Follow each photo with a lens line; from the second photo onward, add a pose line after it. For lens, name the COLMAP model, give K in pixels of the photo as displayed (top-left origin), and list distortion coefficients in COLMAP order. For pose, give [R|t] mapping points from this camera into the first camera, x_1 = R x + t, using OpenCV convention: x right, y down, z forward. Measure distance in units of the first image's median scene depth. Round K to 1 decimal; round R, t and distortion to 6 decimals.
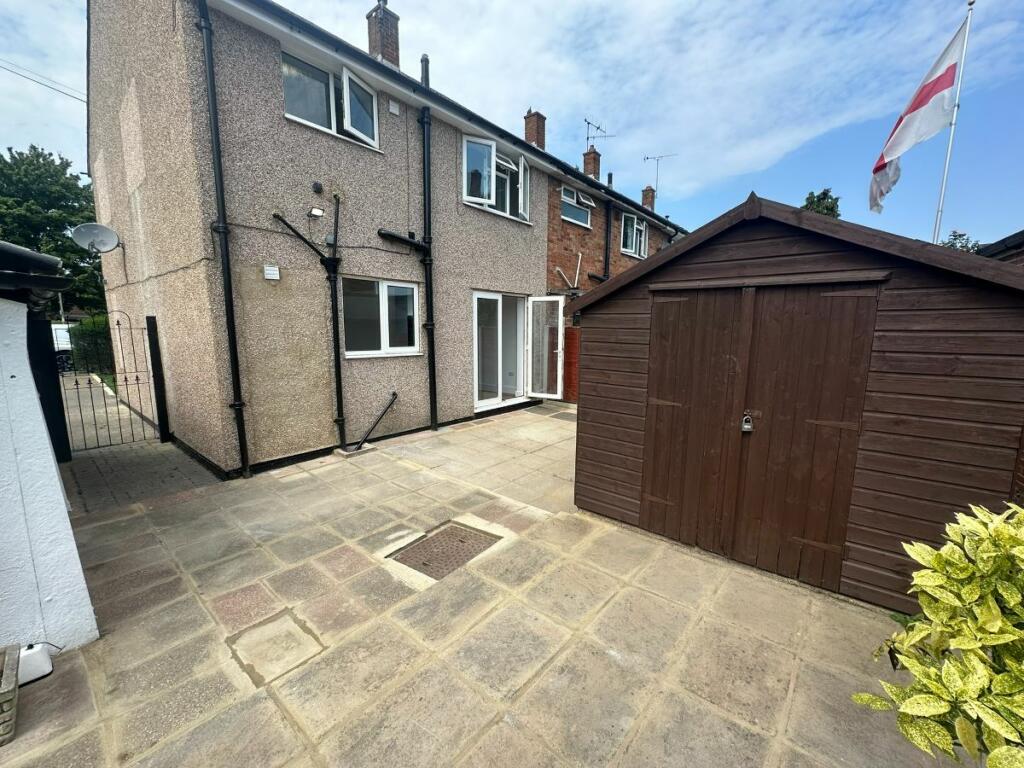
lens RADIAL K [[408.6, 0, 511.3], [0, 408.6, 381.3], [0, 0, 1]] dist [-0.001142, -0.000464]
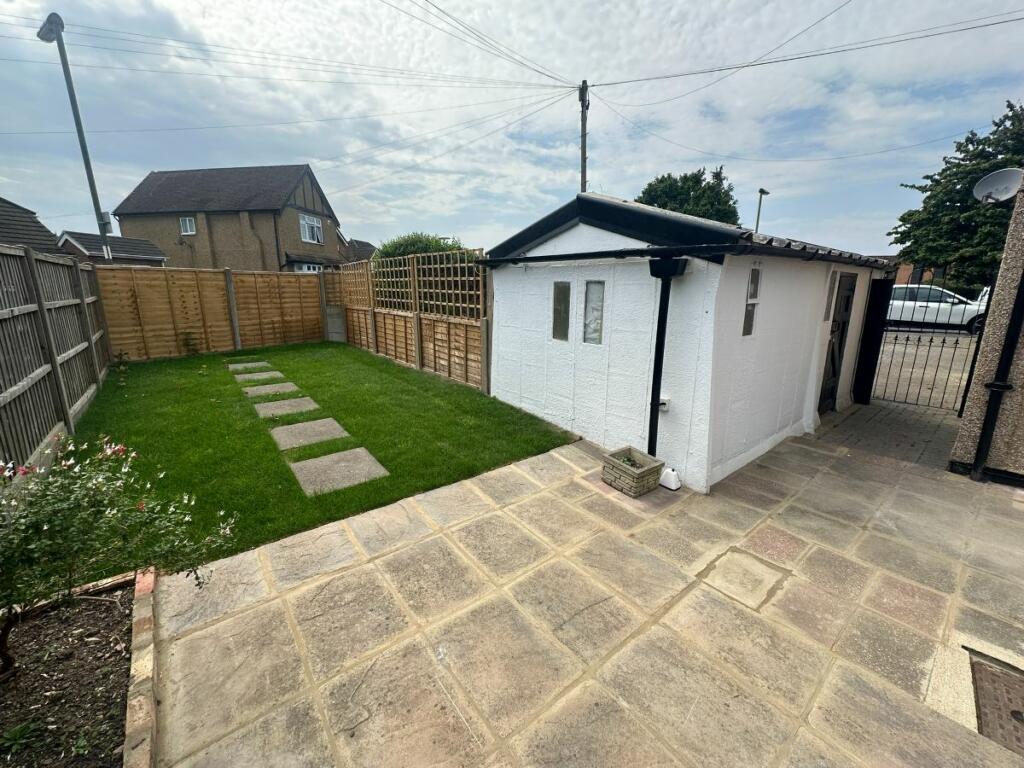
lens RADIAL K [[408.6, 0, 511.3], [0, 408.6, 381.3], [0, 0, 1]] dist [-0.001142, -0.000464]
pose [[-0.189548, 0.213712, -0.958331, 0.355022], [-0.129879, 0.961991, 0.240217, -0.025209], [0.973244, 0.170000, -0.154587, 0.362013]]
